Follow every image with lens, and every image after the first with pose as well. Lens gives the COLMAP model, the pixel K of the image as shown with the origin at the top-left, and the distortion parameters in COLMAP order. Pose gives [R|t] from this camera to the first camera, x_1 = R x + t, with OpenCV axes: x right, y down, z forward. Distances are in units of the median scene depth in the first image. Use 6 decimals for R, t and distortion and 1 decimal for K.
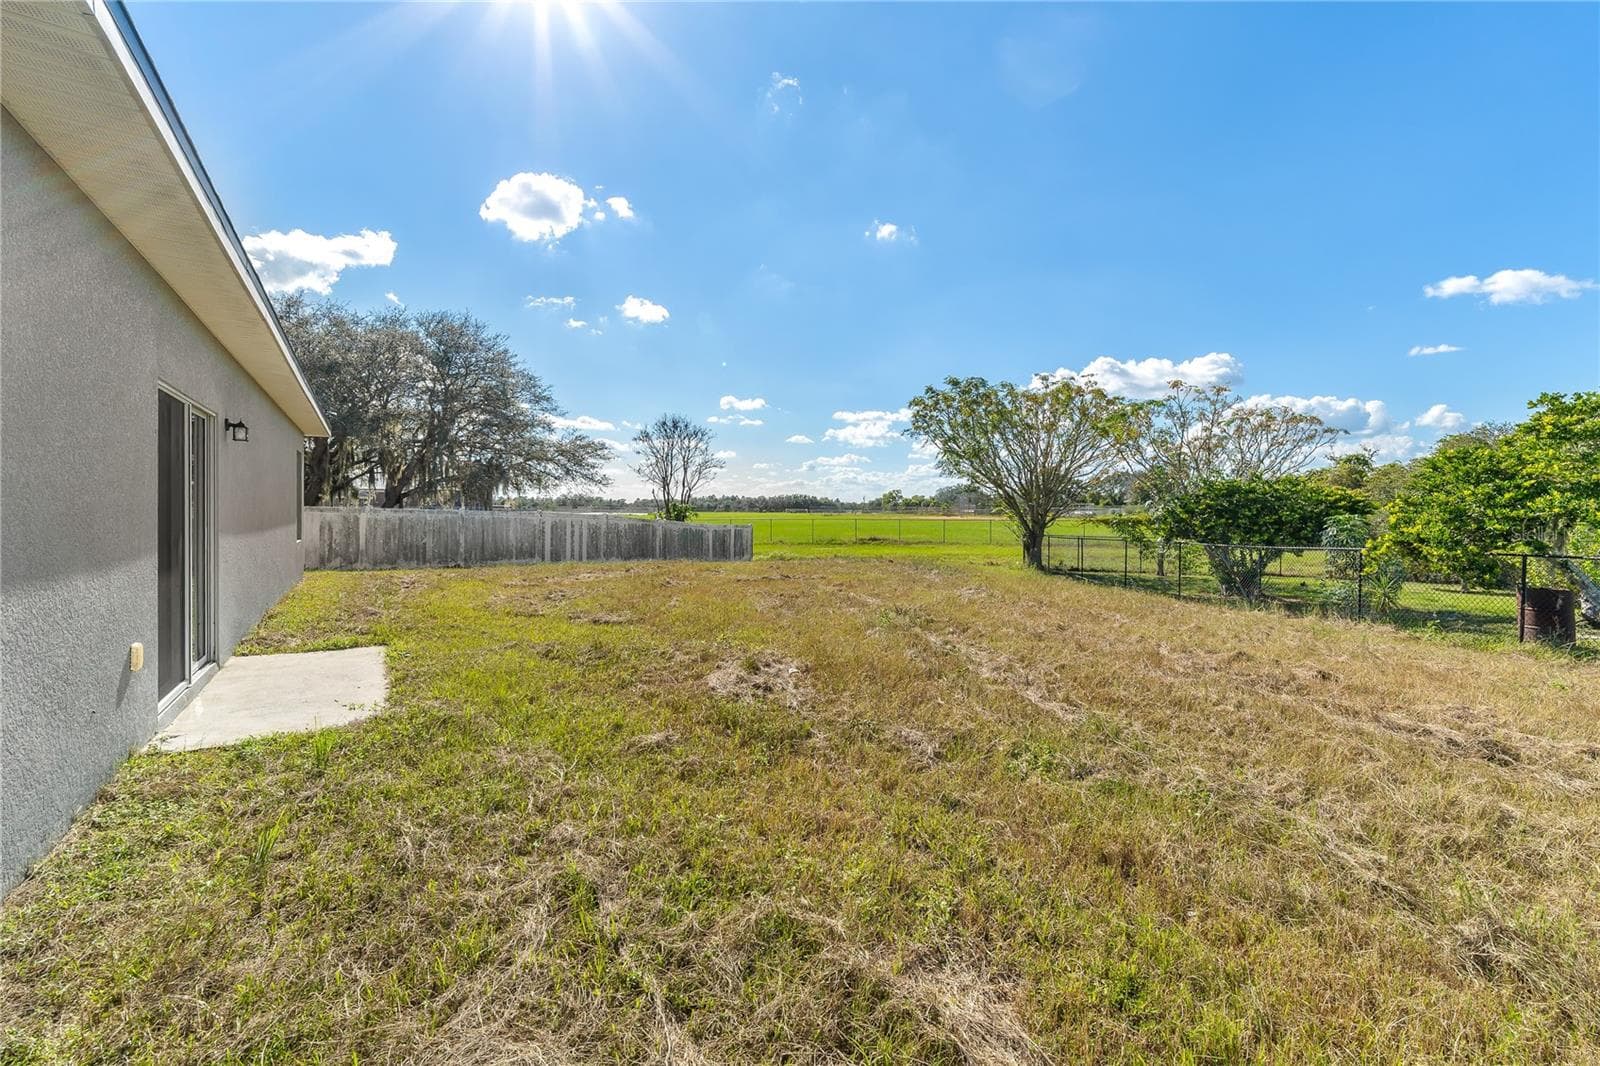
lens RADIAL K [[708.3, 0, 800.0], [0, 708.3, 533.0], [0, 0, 1]] dist [0.000345, 0.000024]
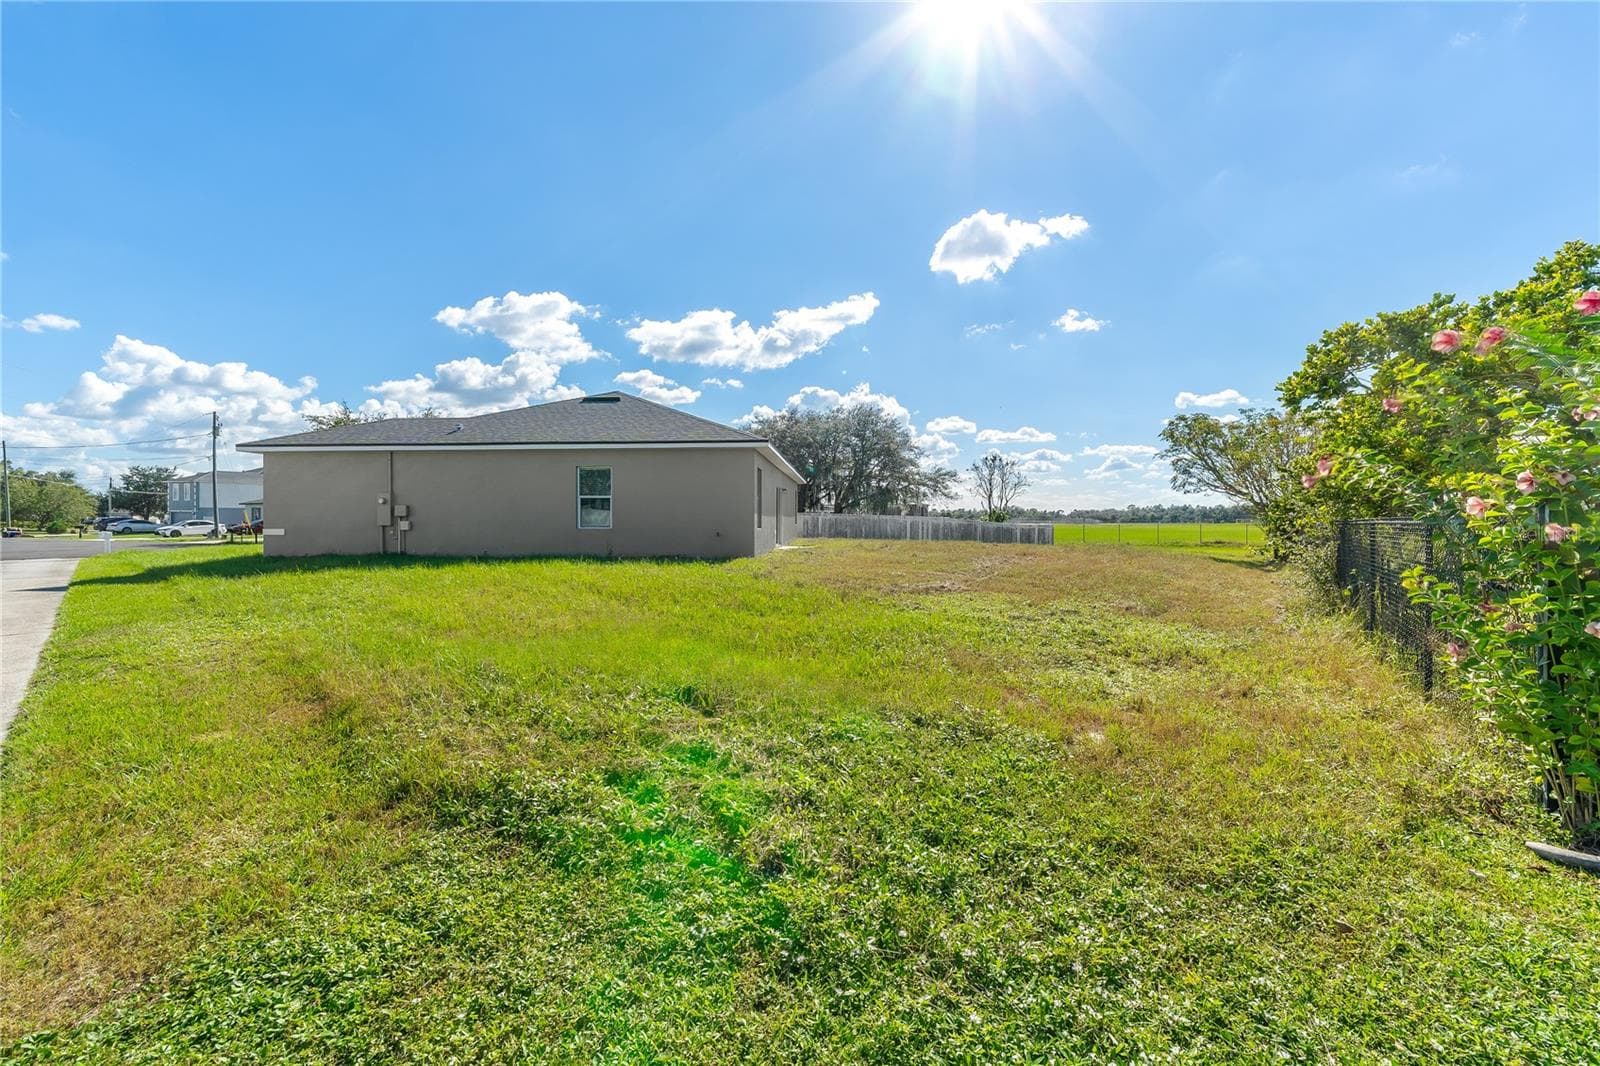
lens RADIAL K [[1187.7, 0, 800.0], [0, 1187.7, 533.0], [0, 0, 1]] dist [-0.001972, -0.000575]
pose [[0.812903, -0.000370, -0.582399, 0.984236], [-0.018866, 0.999458, -0.026968, 0.084646], [0.582094, 0.032910, 0.812455, -1.342347]]
